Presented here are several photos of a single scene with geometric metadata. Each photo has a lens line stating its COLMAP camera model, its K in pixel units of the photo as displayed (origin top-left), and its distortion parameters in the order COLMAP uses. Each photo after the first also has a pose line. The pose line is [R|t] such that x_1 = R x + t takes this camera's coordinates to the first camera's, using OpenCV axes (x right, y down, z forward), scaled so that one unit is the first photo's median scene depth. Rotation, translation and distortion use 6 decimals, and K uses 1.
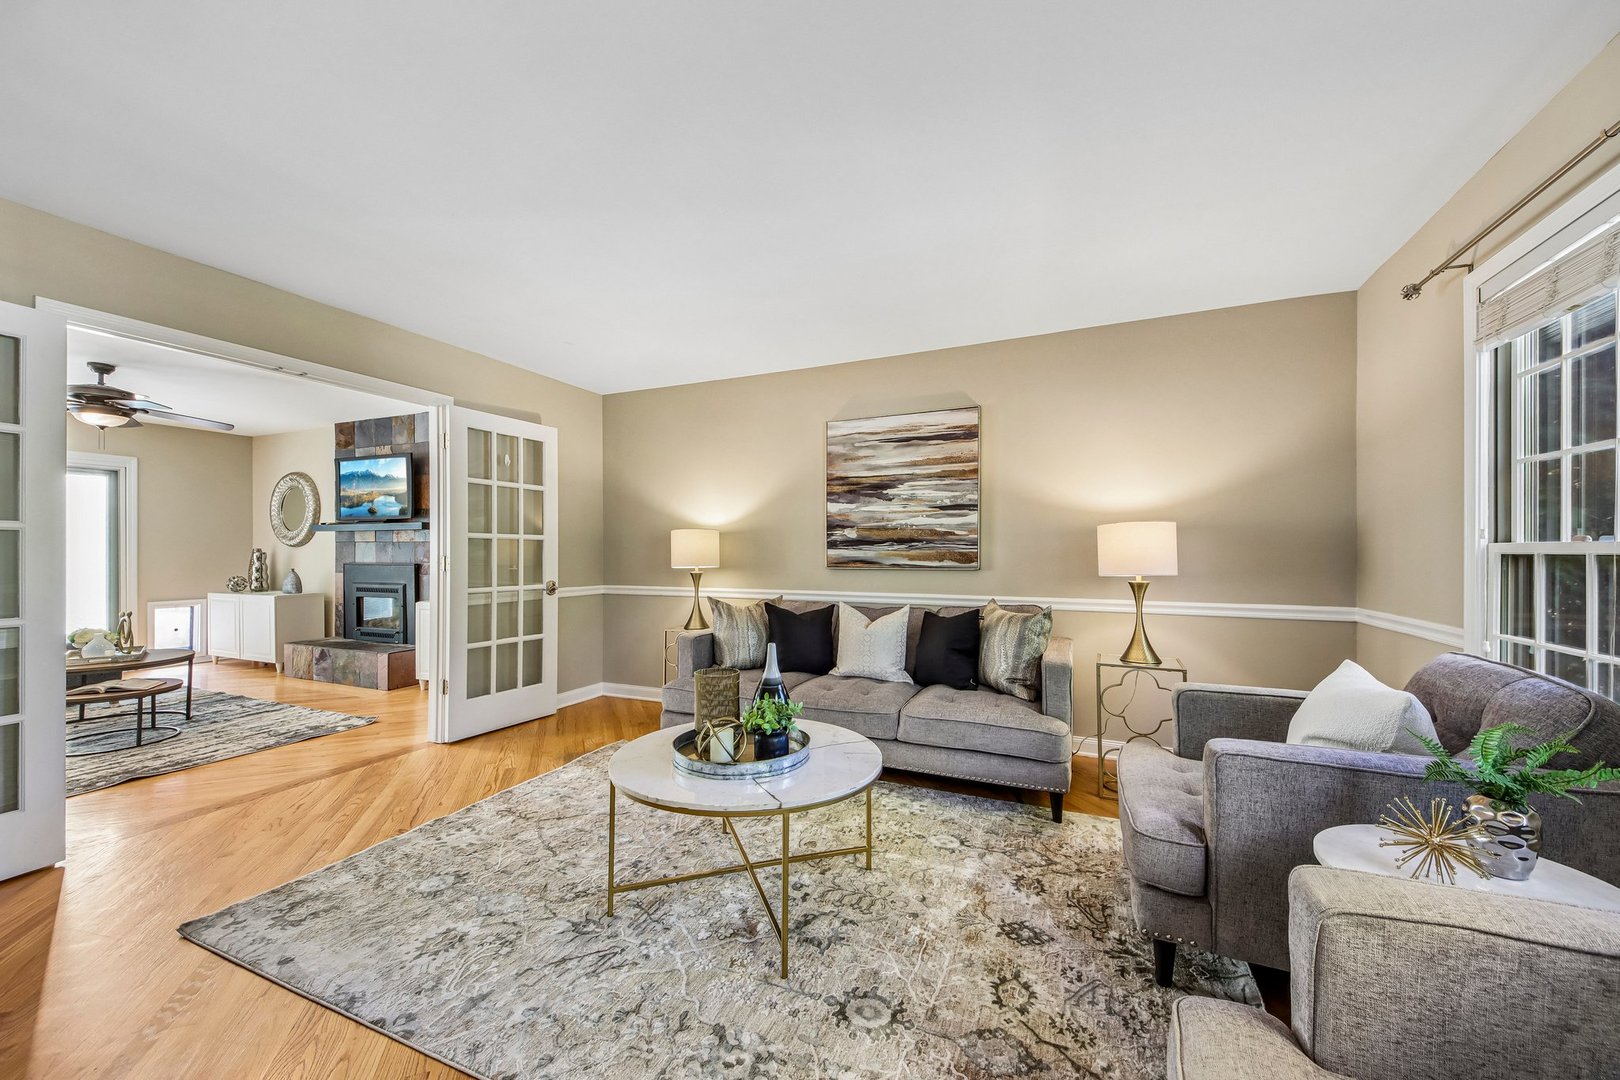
lens RADIAL K [[613.8, 0, 786.1], [0, 613.8, 546.1], [0, 0, 1]] dist [0.062674, -0.024441]
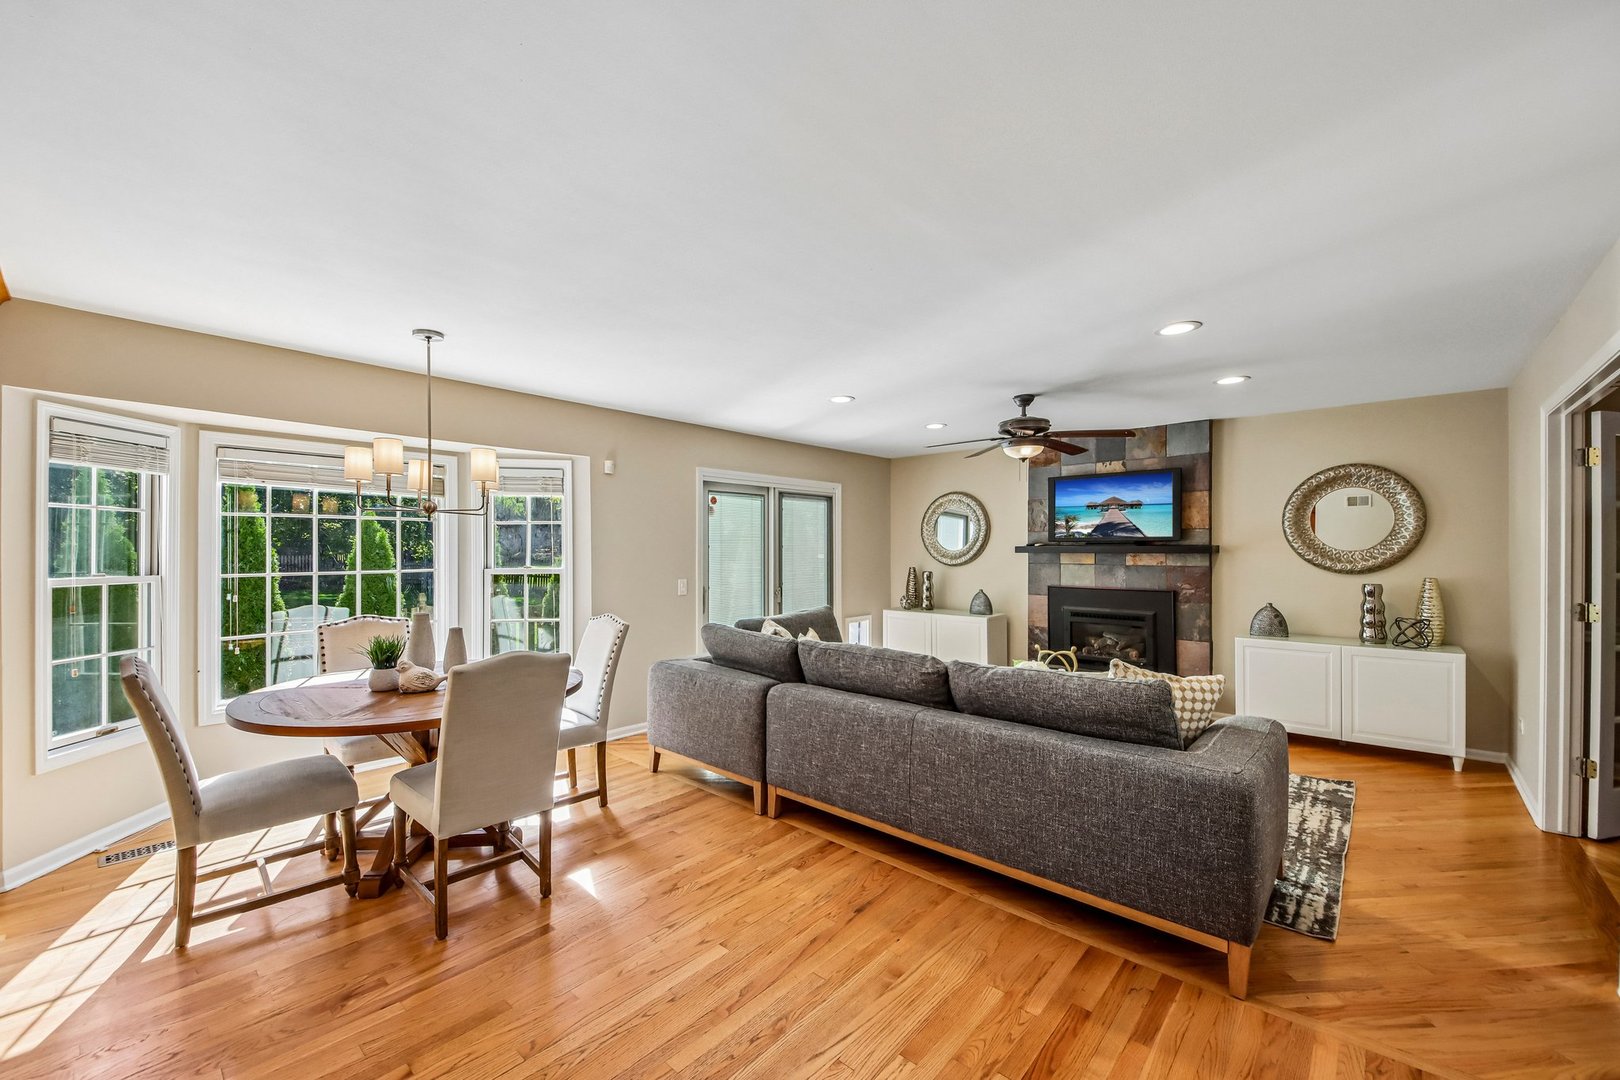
lens RADIAL K [[634.4, 0, 804.8], [0, 634.4, 549.1], [0, 0, 1]] dist [0.068144, -0.035471]
pose [[0.959380, -0.000791, -0.282116, -1.097405], [0.002633, 0.999978, 0.006149, -0.050392], [0.282105, -0.006642, 0.959361, -0.066574]]
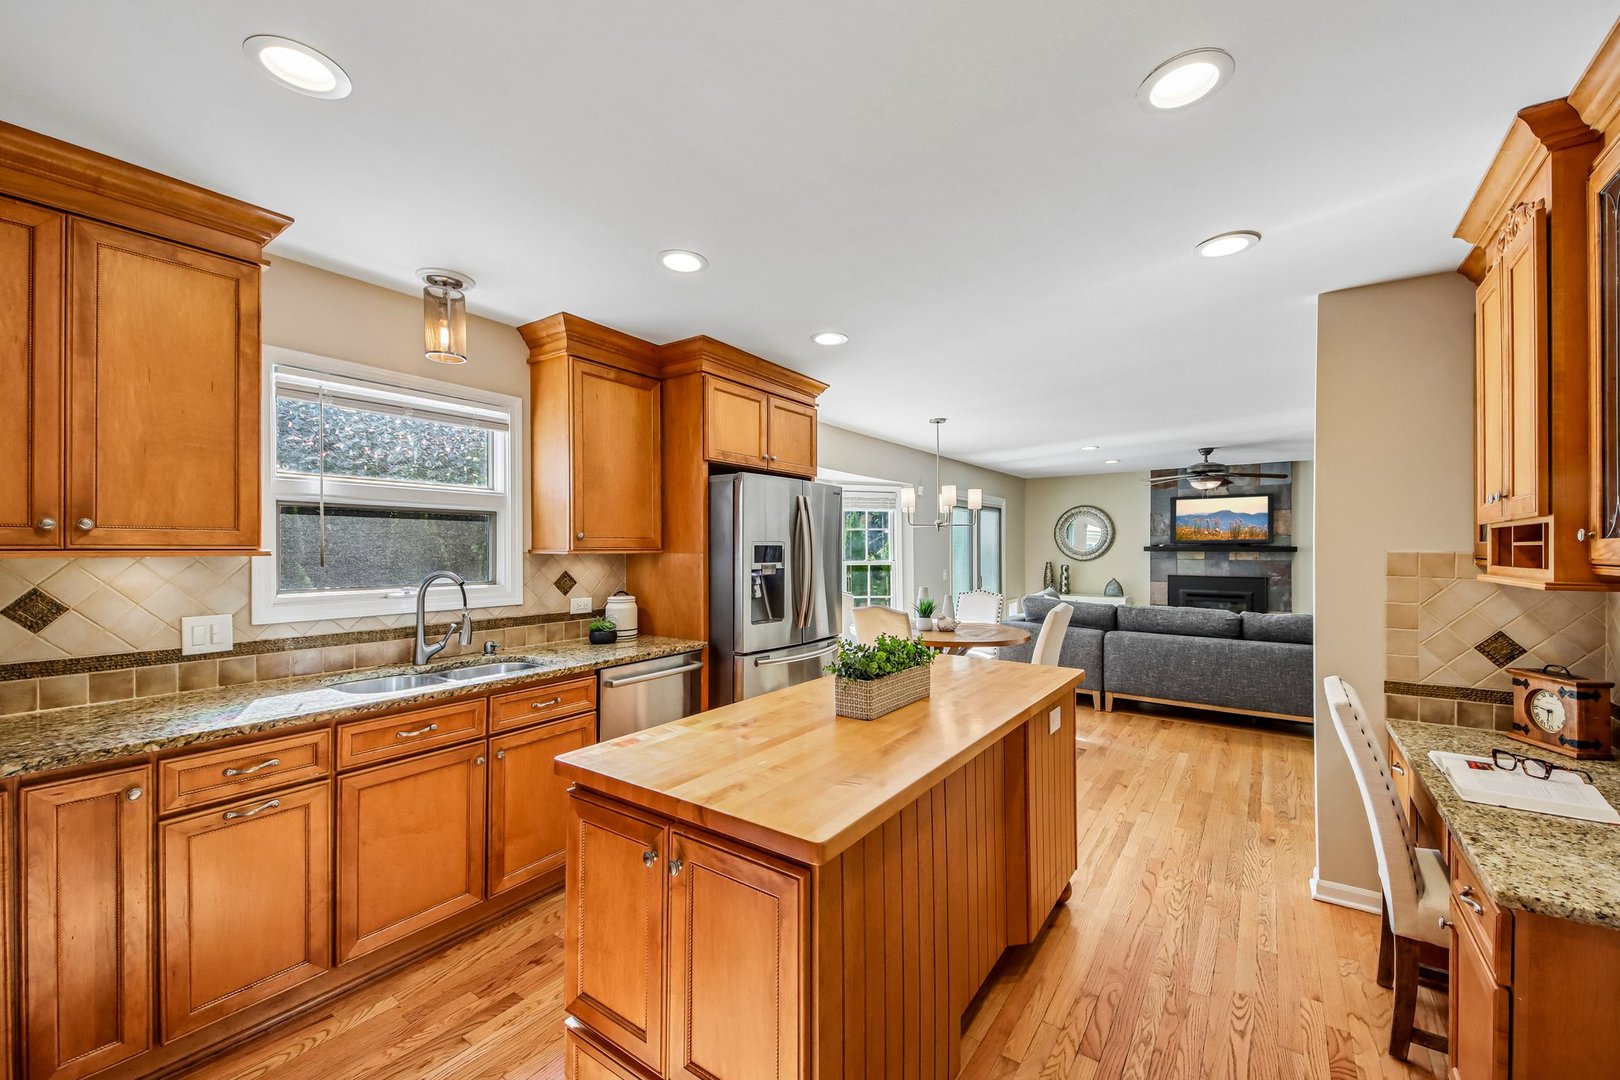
lens RADIAL K [[634.4, 0, 804.8], [0, 634.4, 549.1], [0, 0, 1]] dist [0.068144, -0.035471]
pose [[0.984593, 0.002296, -0.174847, -1.715728], [-0.000649, 0.999955, 0.009473, -0.056695], [0.174860, -0.009213, 0.984550, -0.692253]]
